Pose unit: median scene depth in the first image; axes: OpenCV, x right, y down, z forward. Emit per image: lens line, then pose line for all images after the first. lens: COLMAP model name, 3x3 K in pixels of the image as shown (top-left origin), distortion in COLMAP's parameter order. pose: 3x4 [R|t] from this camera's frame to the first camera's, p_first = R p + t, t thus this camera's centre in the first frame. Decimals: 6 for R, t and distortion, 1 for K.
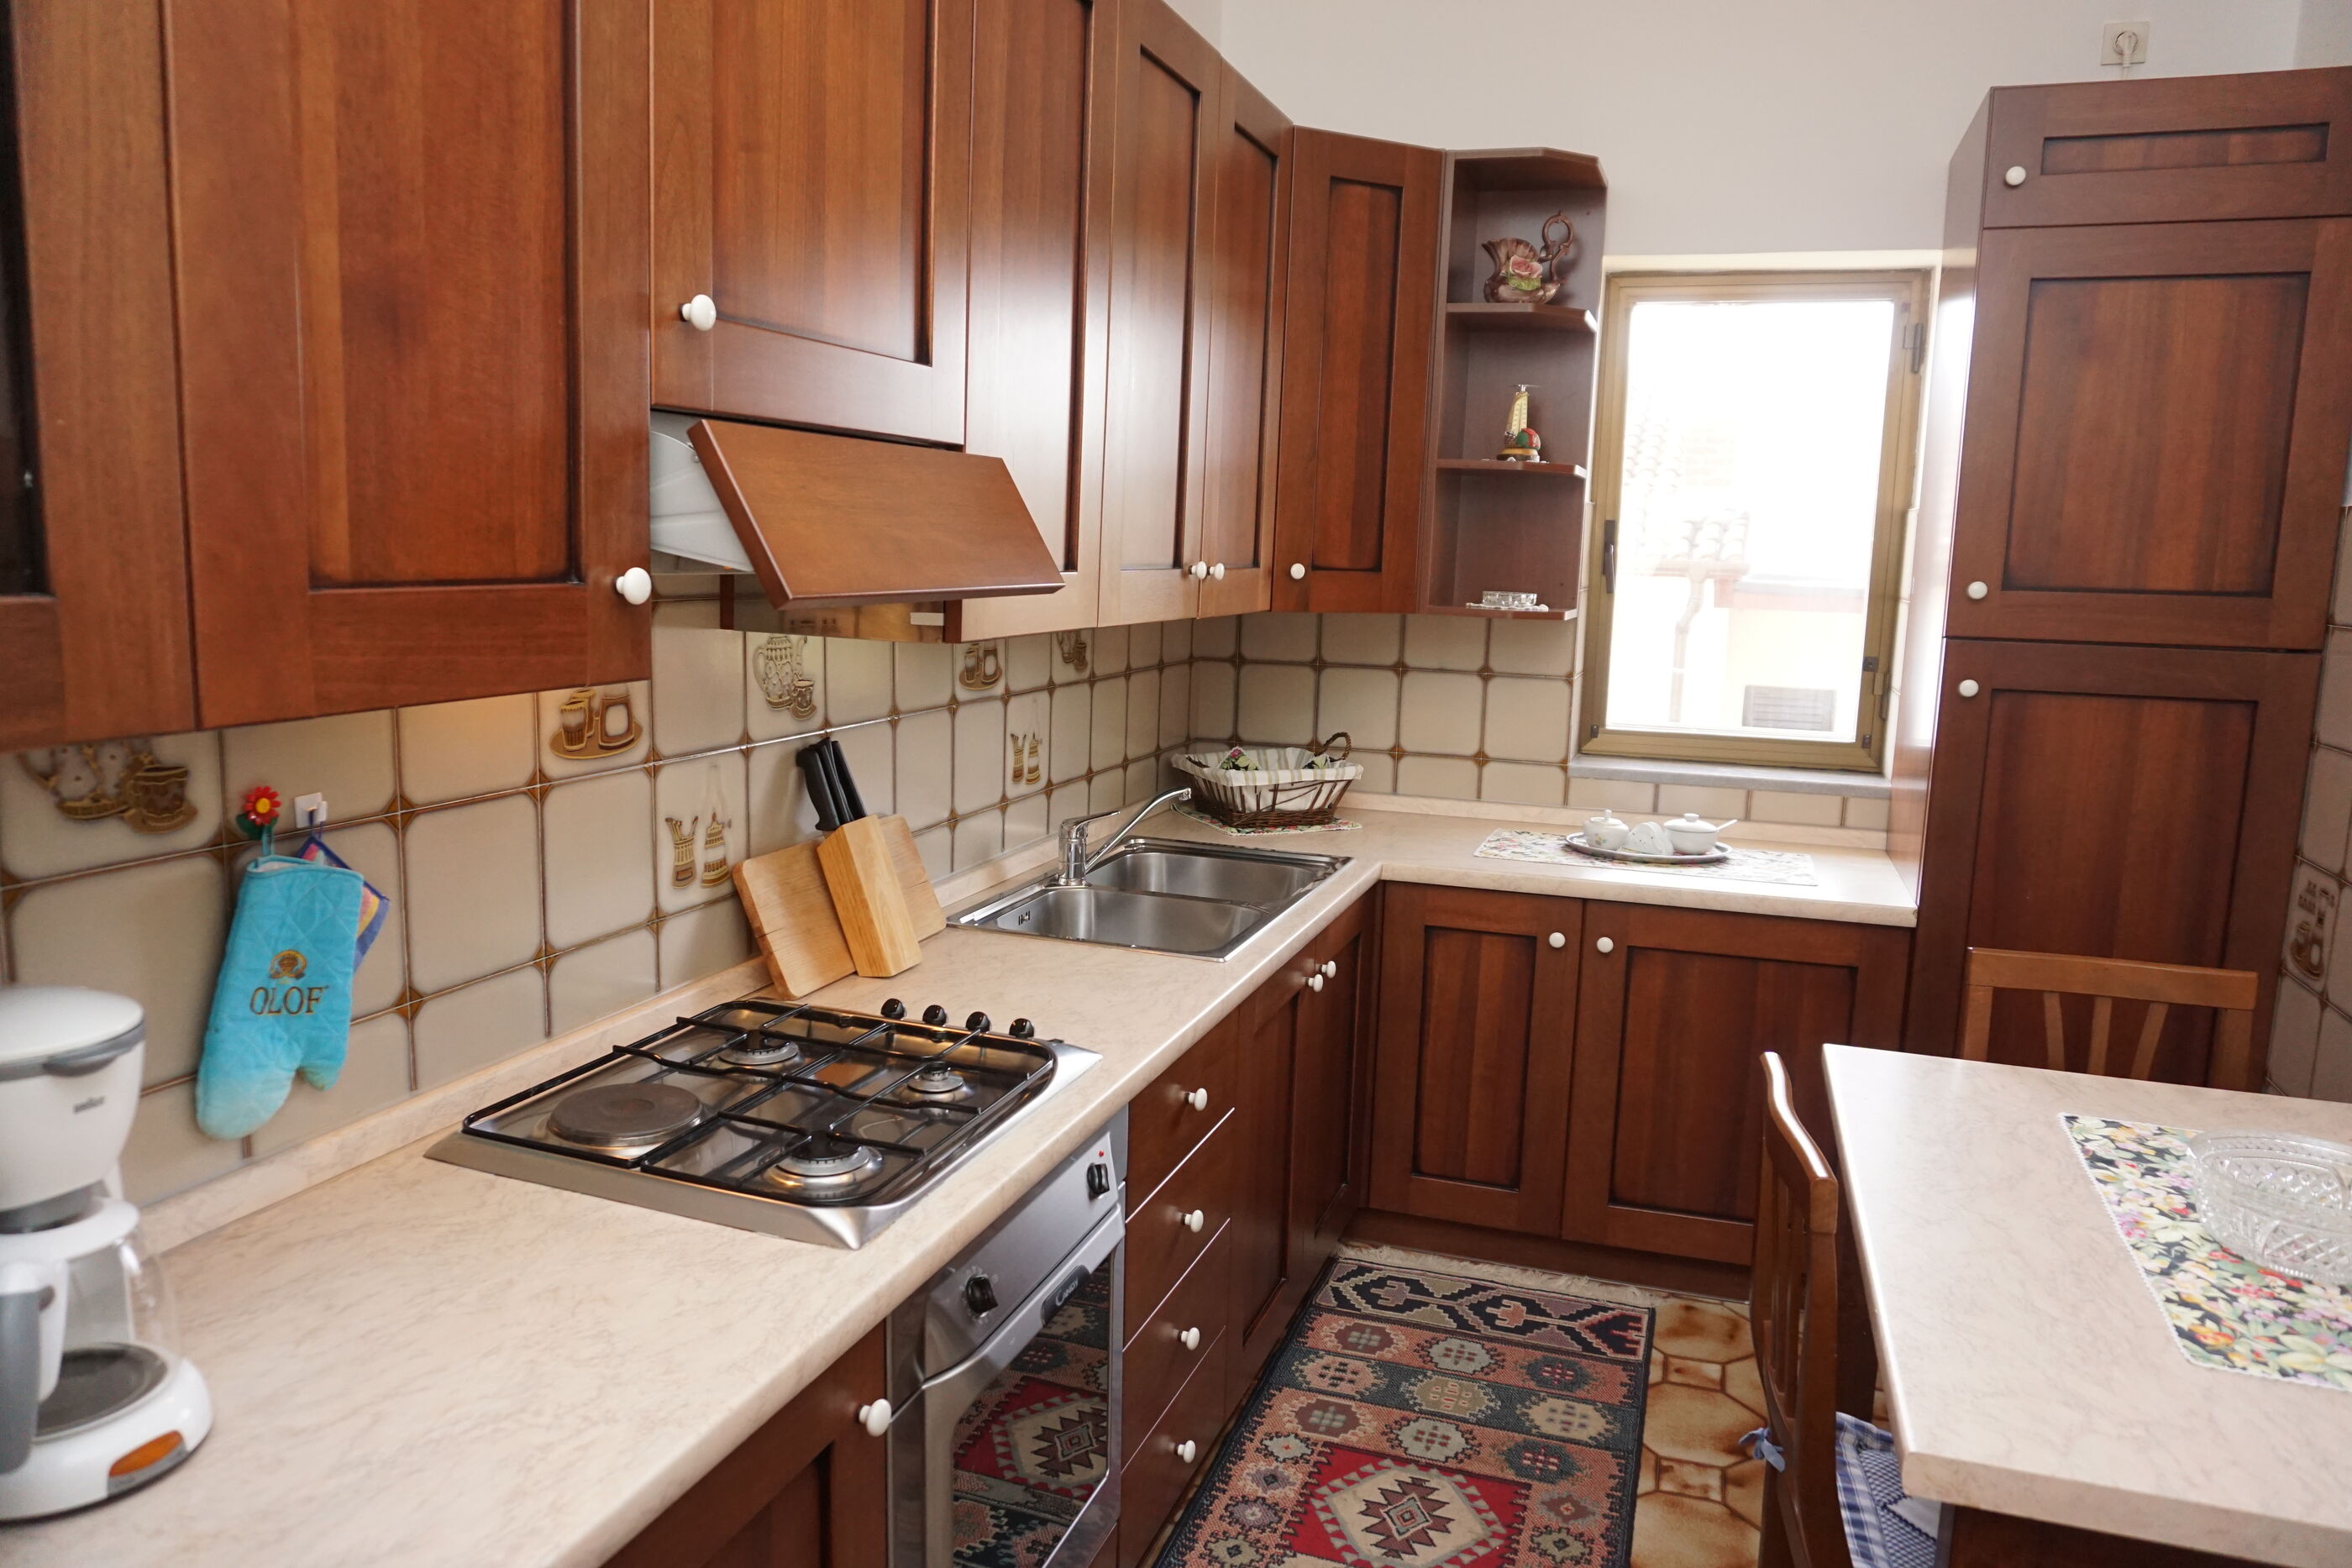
lens RADIAL K [[1575.3, 0, 1170.2], [0, 1575.3, 800.3], [0, 0, 1]] dist [-0.048019, 0.036693]
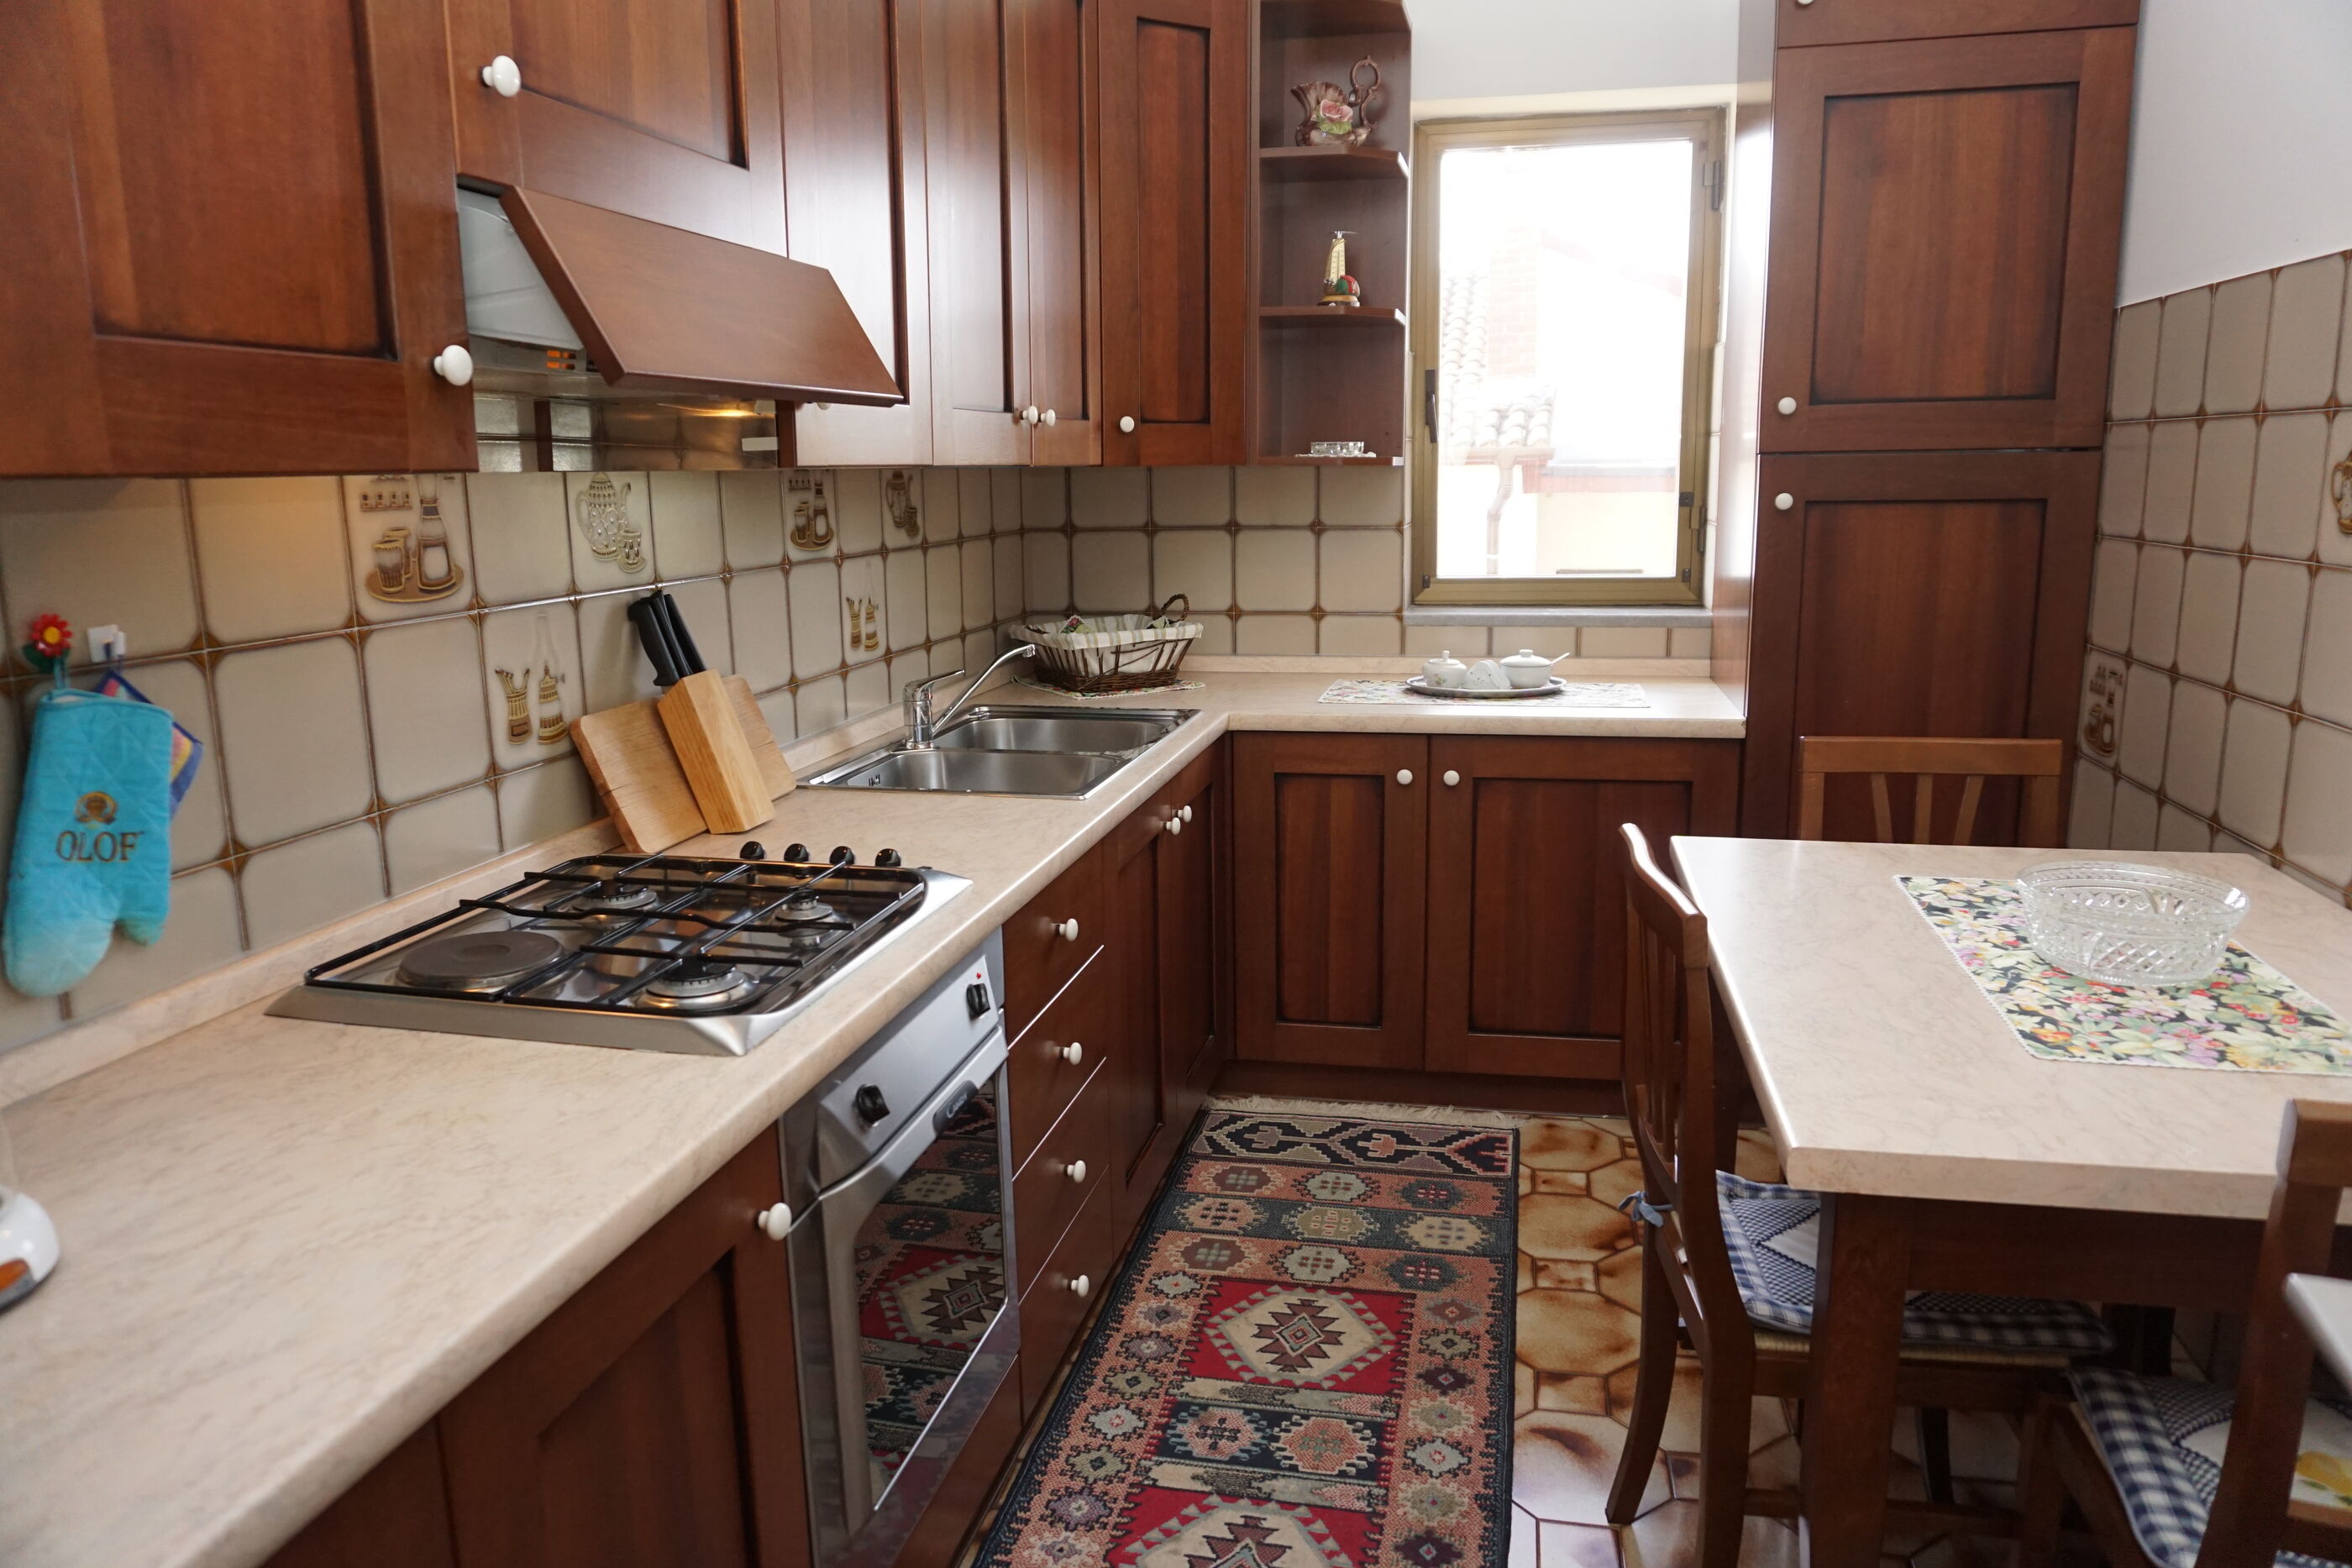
lens RADIAL K [[1575.3, 0, 1165.3], [0, 1575.3, 796.2], [0, 0, 1]] dist [-0.048019, 0.036693]
pose [[0.992242, -0.066041, 0.105326, -0.017772], [0.061758, 0.997146, 0.043423, 0.055400], [-0.107893, -0.036581, 0.993489, 0.007553]]
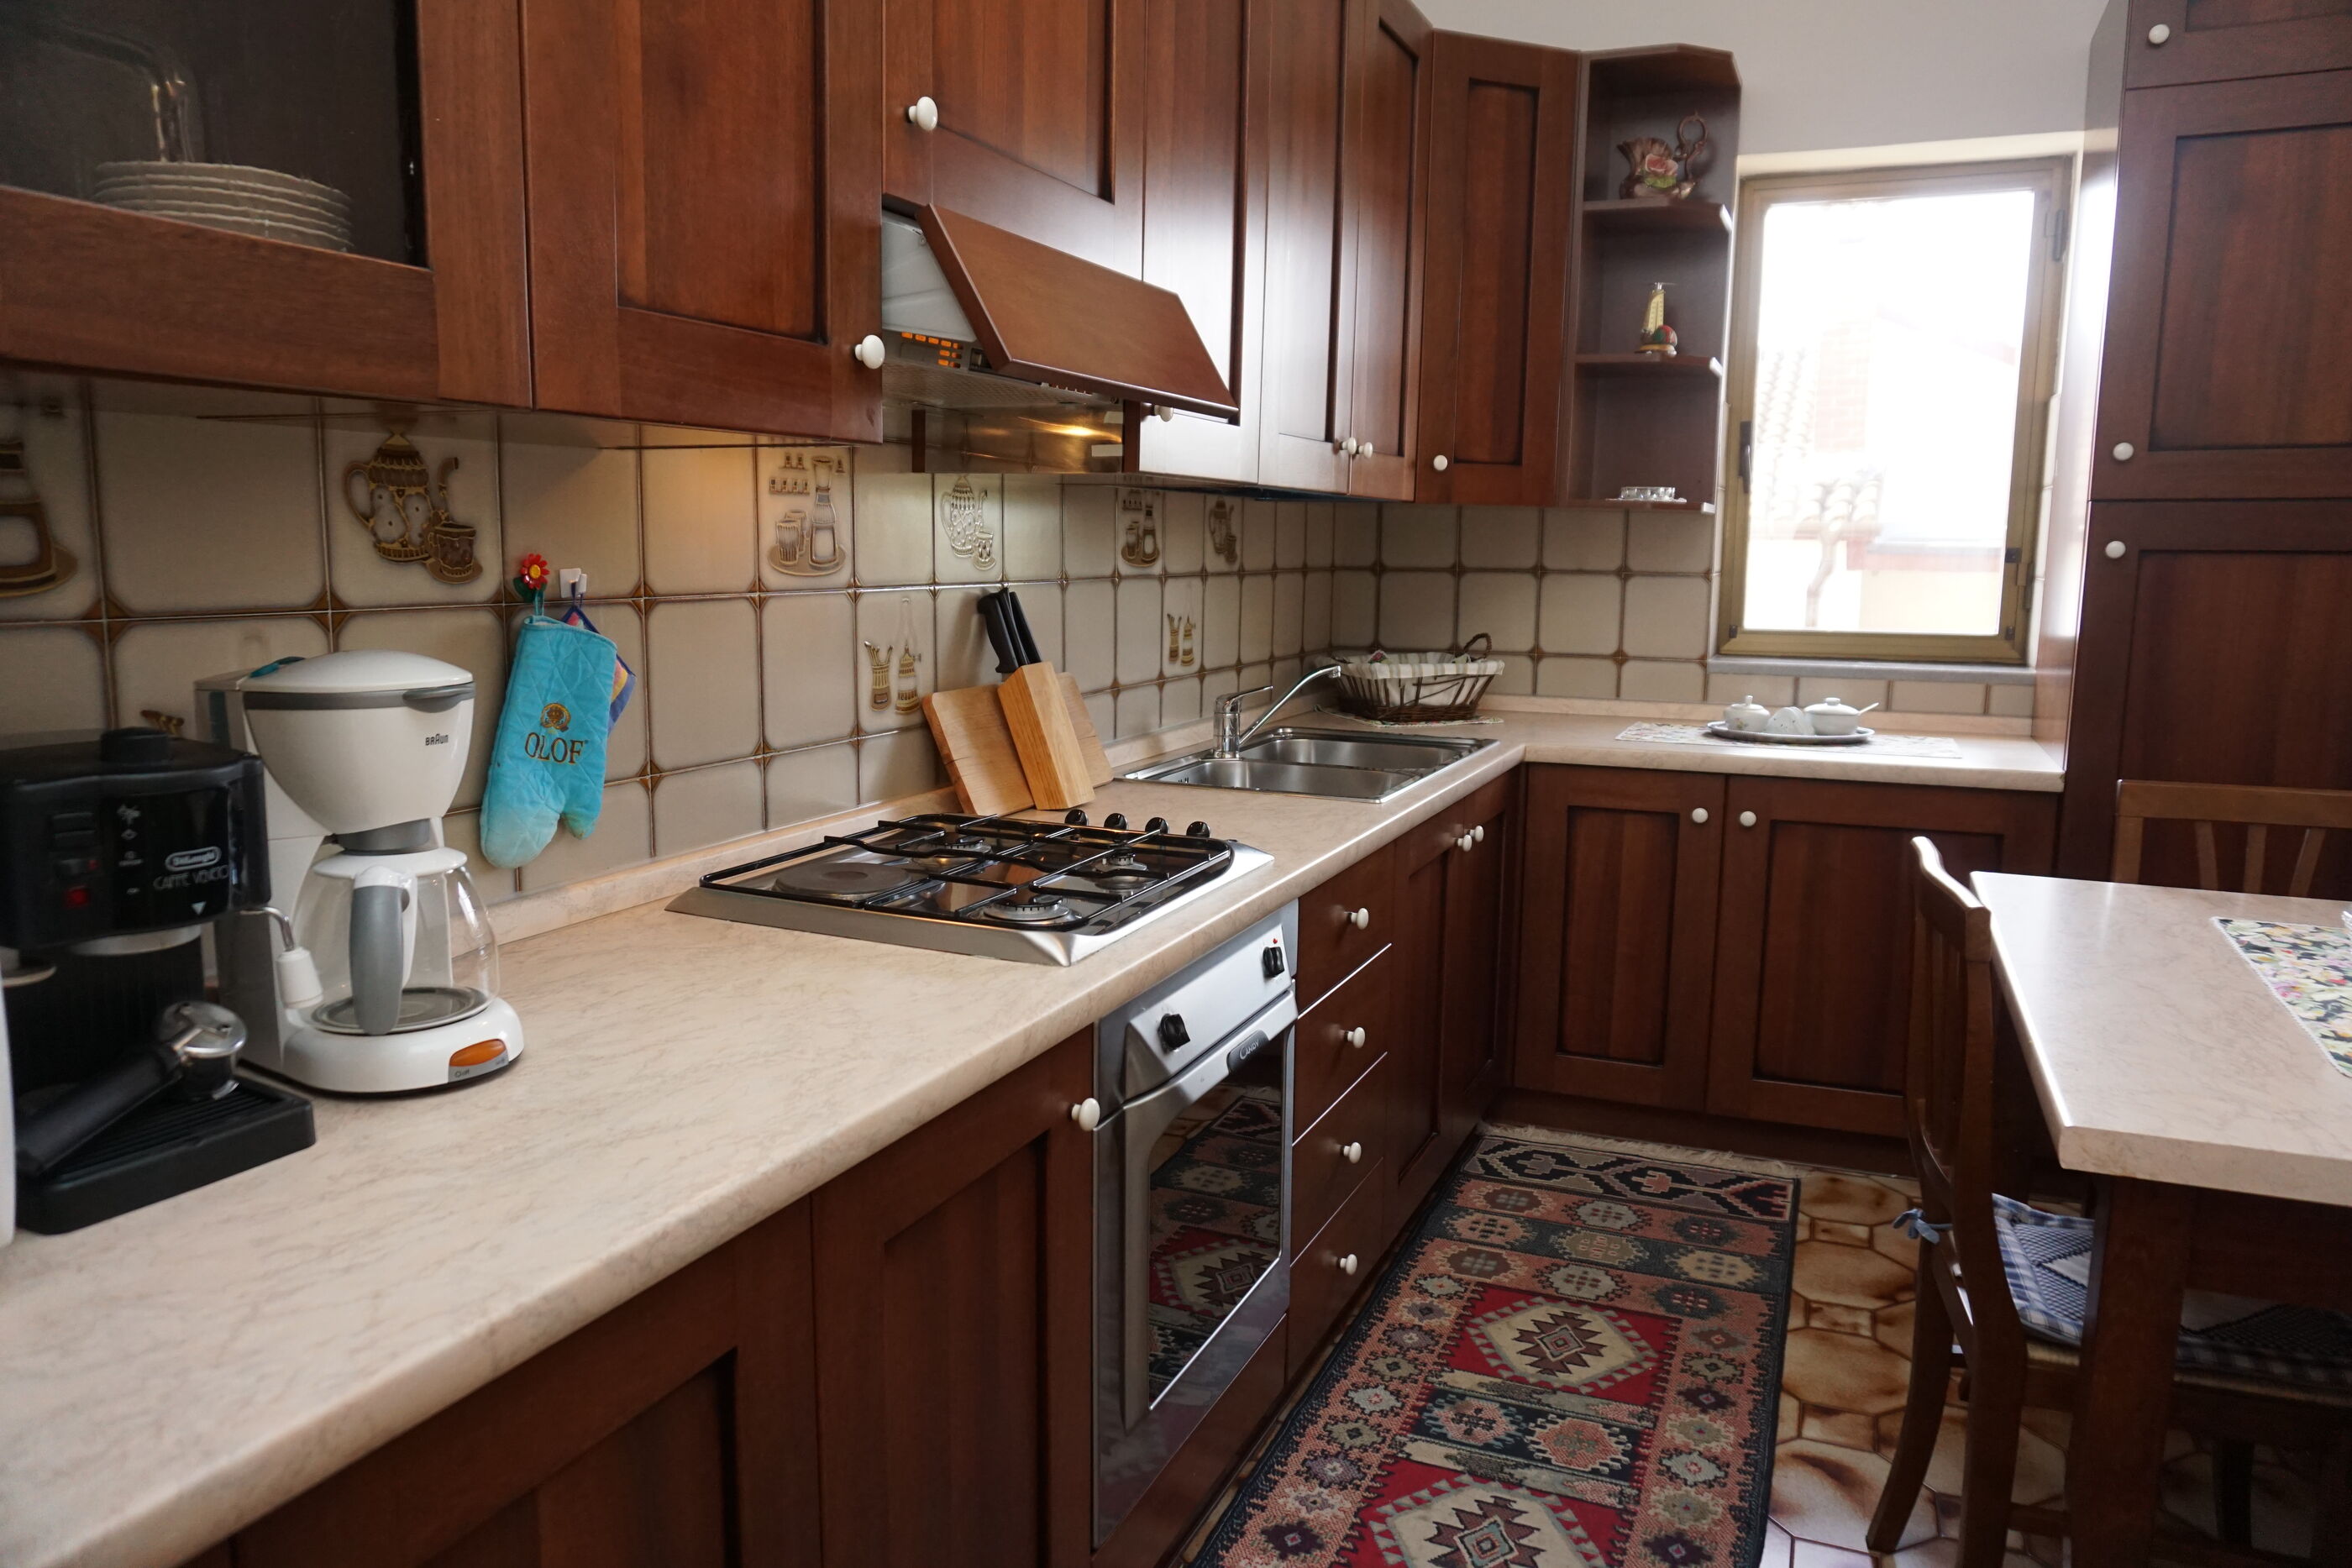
lens RADIAL K [[1575.3, 0, 1172.5], [0, 1575.3, 804.5], [0, 0, 1]] dist [-0.048019, 0.036693]
pose [[0.997399, -0.005379, -0.071872, -0.025865], [0.004993, 0.999972, -0.005549, 0.099782], [0.071900, 0.005176, 0.997398, -0.048091]]
